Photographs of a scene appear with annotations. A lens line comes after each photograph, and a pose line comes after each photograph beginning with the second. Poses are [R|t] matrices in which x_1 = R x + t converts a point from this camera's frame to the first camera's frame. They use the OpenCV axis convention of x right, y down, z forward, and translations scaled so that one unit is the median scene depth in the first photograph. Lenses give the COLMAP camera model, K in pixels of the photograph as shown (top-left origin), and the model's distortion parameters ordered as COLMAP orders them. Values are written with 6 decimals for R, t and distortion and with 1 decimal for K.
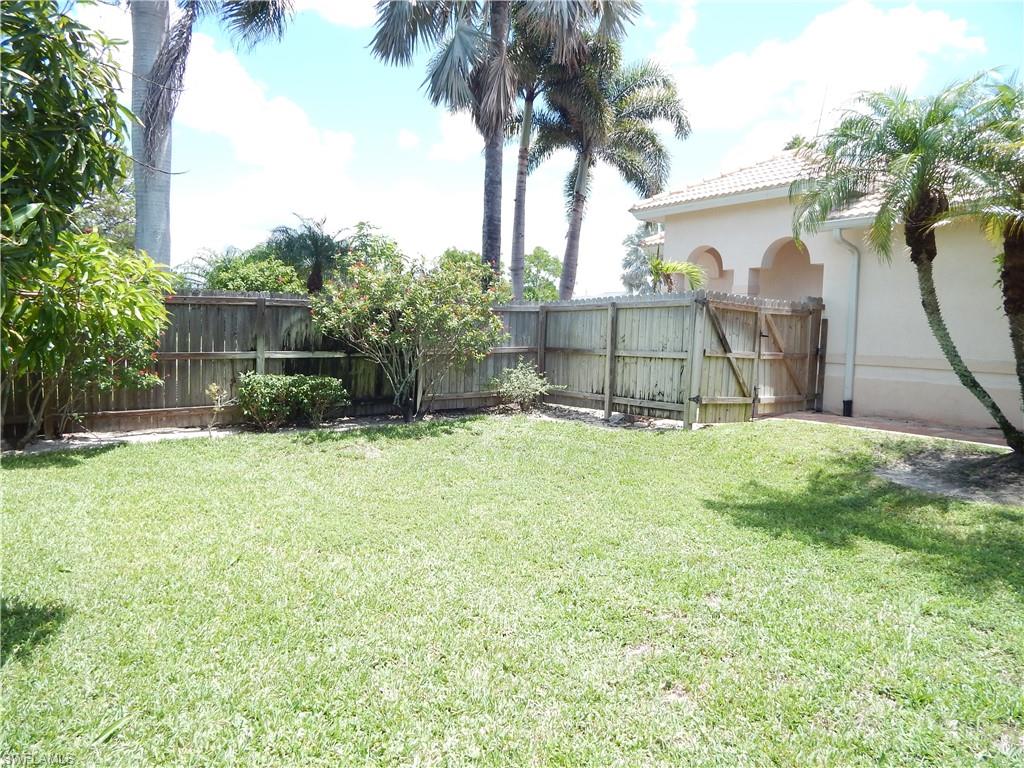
lens RADIAL K [[679.4, 0, 516.6], [0, 679.4, 378.9], [0, 0, 1]] dist [0.000284, -0.001687]
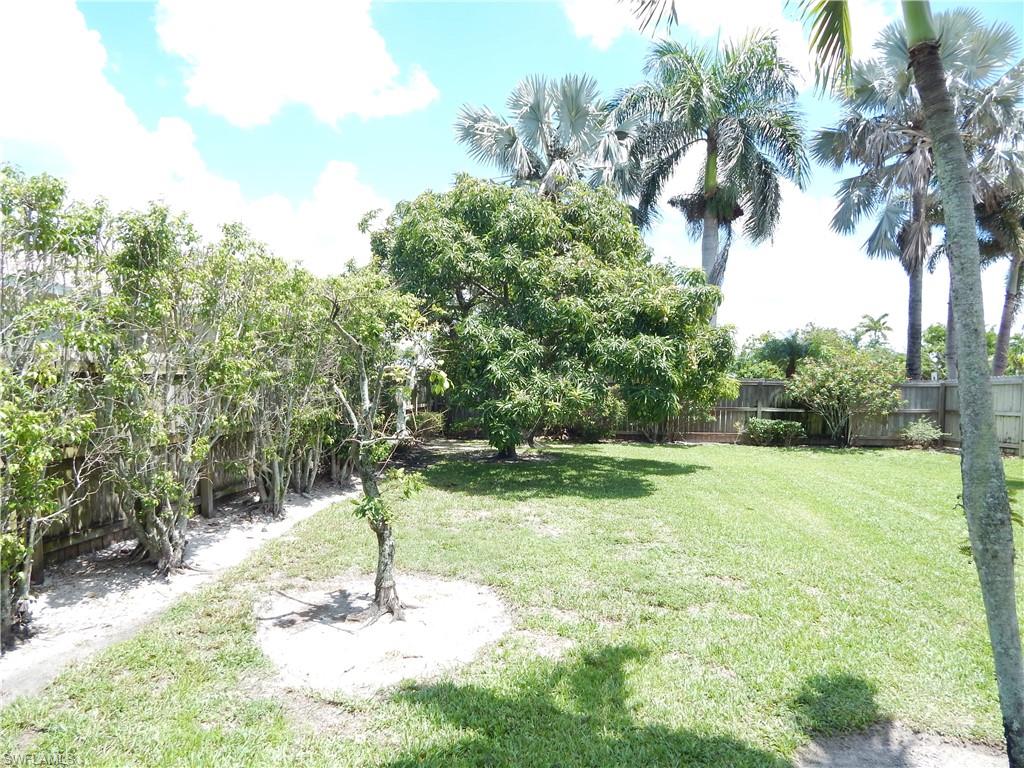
lens RADIAL K [[679.4, 0, 509.6], [0, 679.4, 381.0], [0, 0, 1]] dist [0.000284, -0.001687]
pose [[0.766172, -0.011033, -0.642541, 0.335987], [-0.055850, 0.994926, -0.083680, 0.086541], [0.640205, 0.099999, 0.761668, -0.972711]]
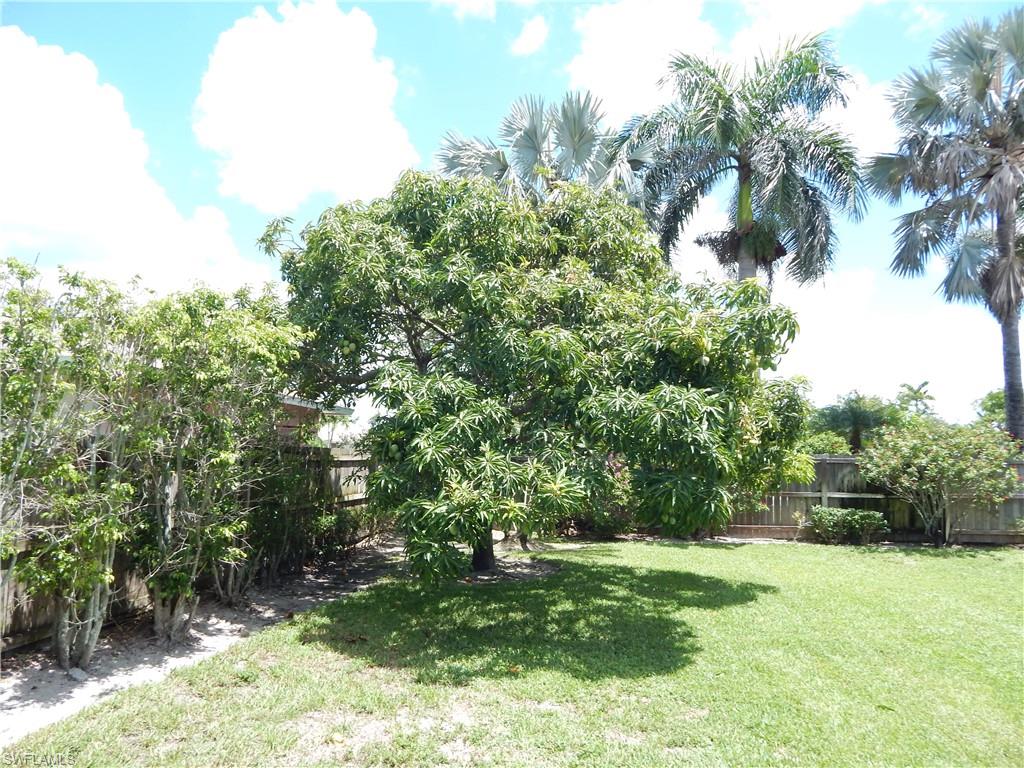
lens RADIAL K [[679.4, 0, 512.4], [0, 679.4, 377.1], [0, 0, 1]] dist [0.000284, -0.001687]
pose [[0.744975, -0.093093, -0.660565, 0.136119], [-0.051744, 0.979168, -0.196350, 0.040888], [0.665083, 0.180456, 0.724638, -0.617035]]
